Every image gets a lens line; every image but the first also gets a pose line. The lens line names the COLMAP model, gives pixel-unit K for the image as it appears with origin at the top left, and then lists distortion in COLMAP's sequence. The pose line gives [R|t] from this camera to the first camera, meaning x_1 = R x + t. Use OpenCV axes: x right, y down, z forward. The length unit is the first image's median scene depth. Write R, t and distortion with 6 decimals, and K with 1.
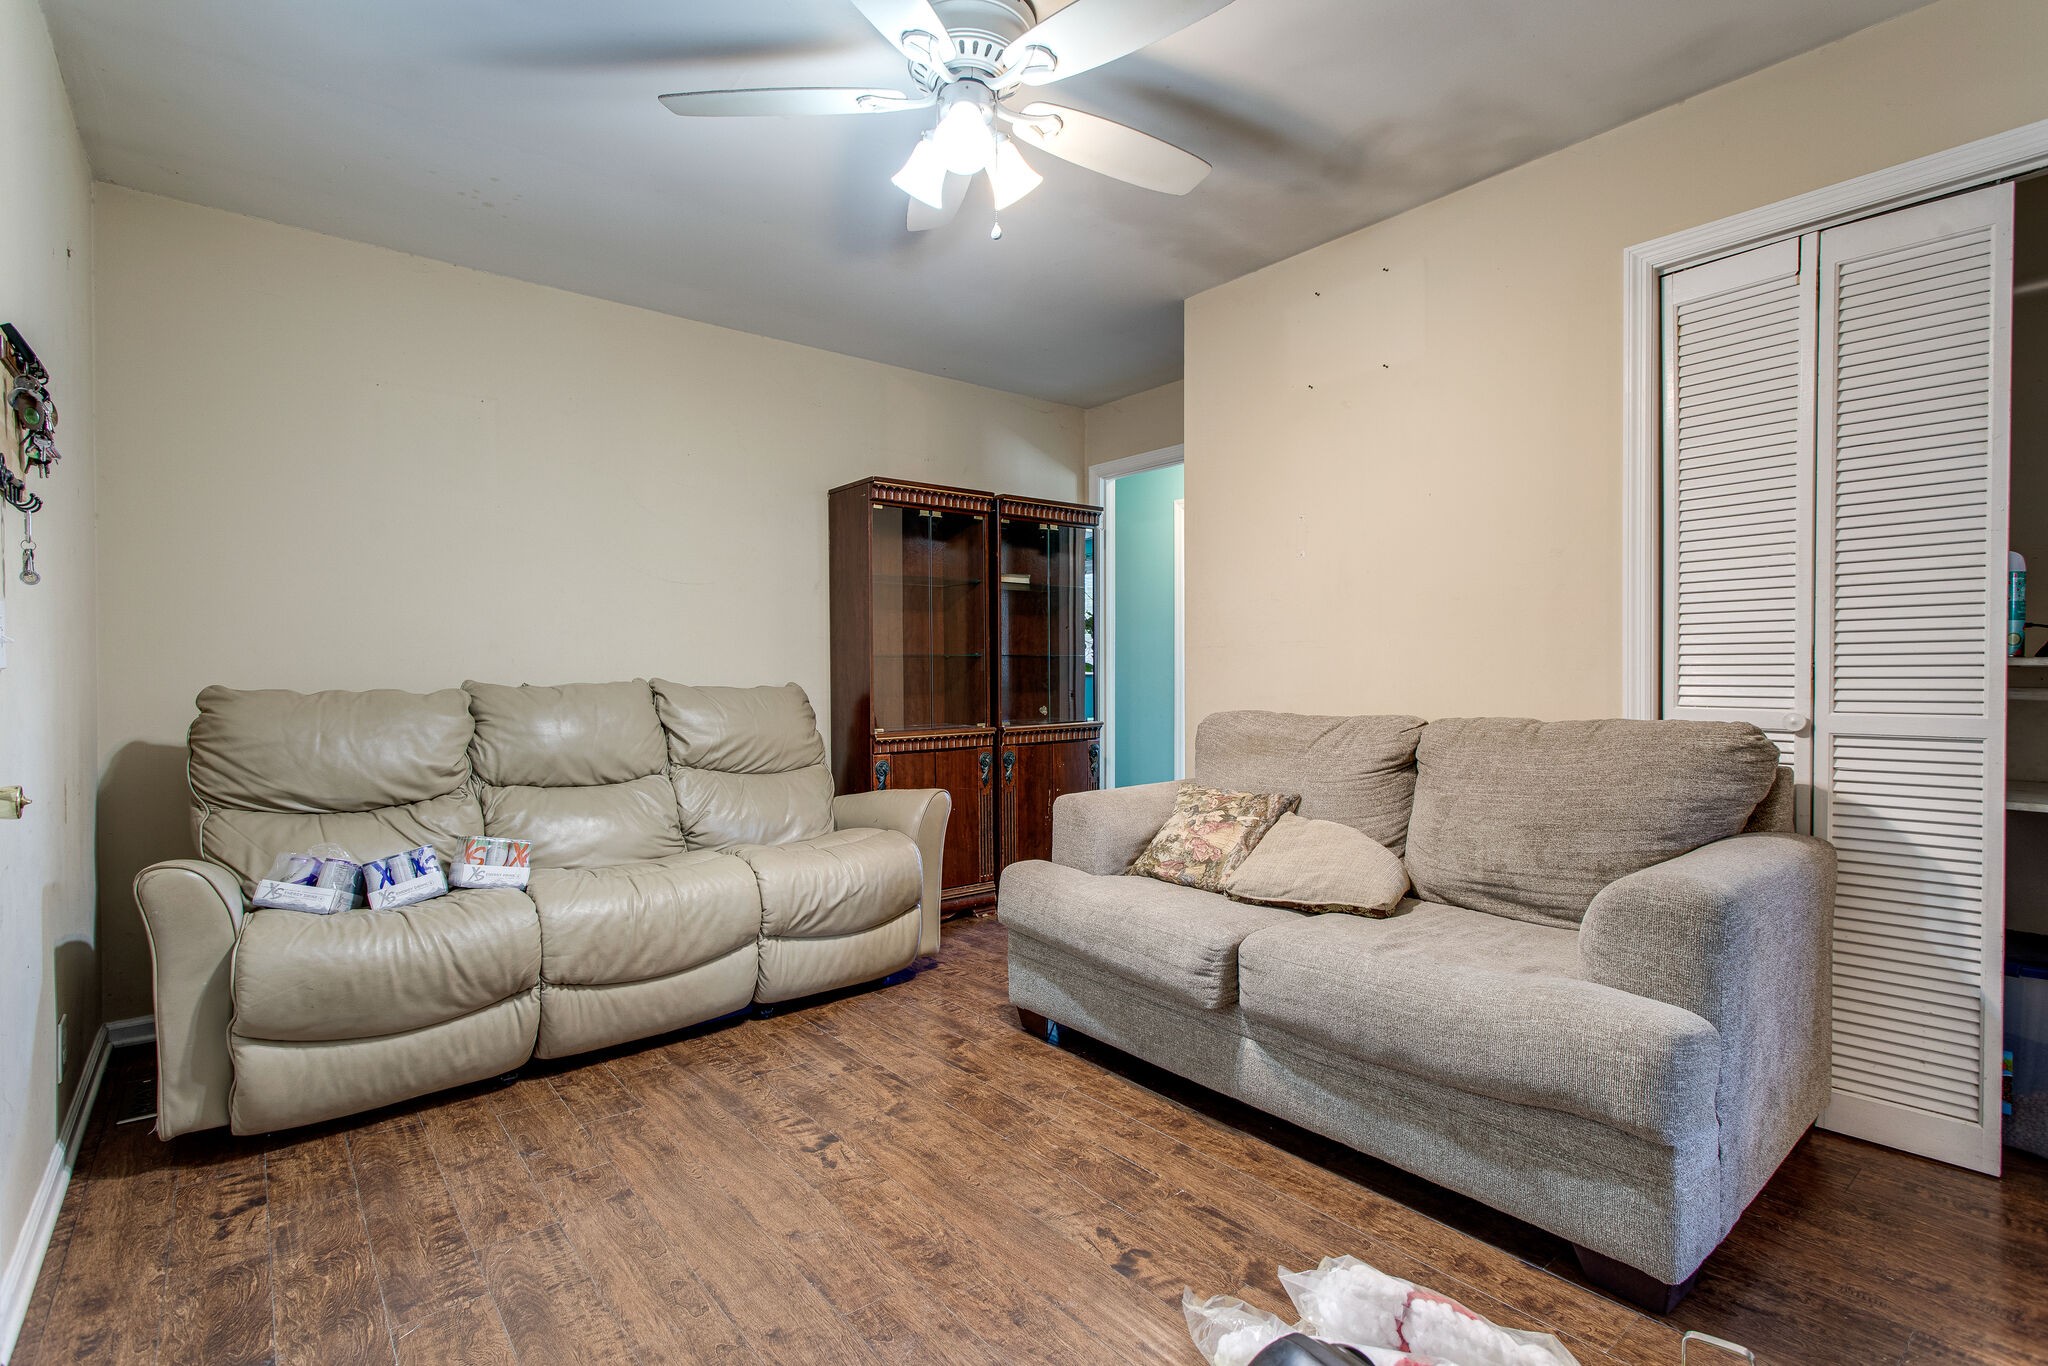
lens RADIAL K [[959.2, 0, 1013.2], [0, 959.2, 680.1], [0, 0, 1]] dist [0.005172, 0.000638]
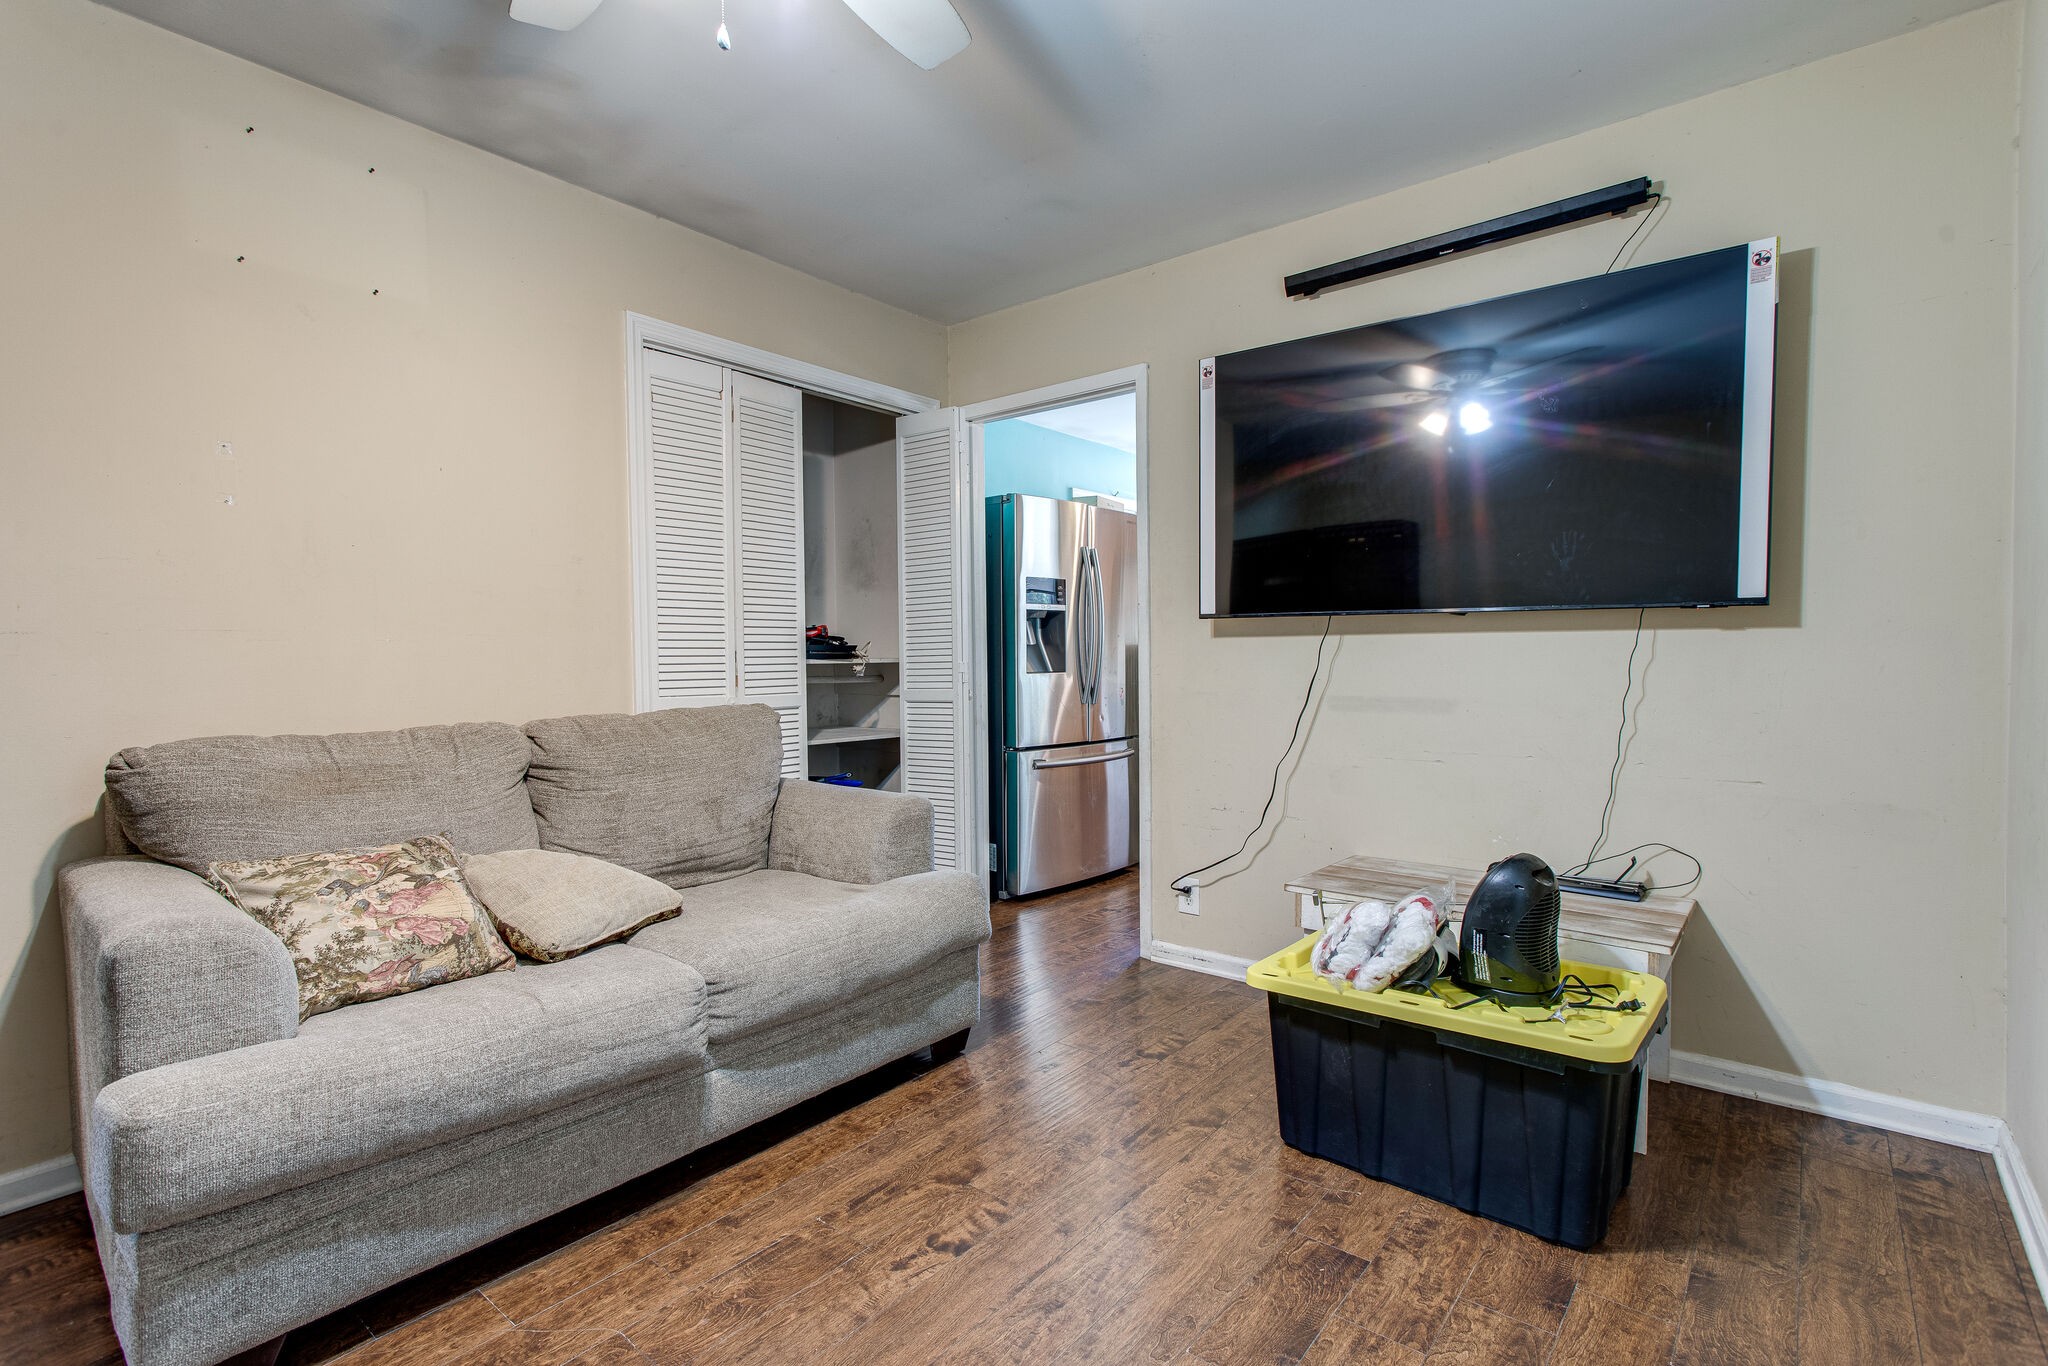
lens RADIAL K [[959.2, 0, 1013.3], [0, 959.2, 679.5], [0, 0, 1]] dist [0.005172, 0.000638]
pose [[-0.195540, -0.015011, 0.980581, -0.695789], [0.018415, 0.999650, 0.018975, -0.012166], [-0.980523, 0.021768, -0.195195, 0.877770]]
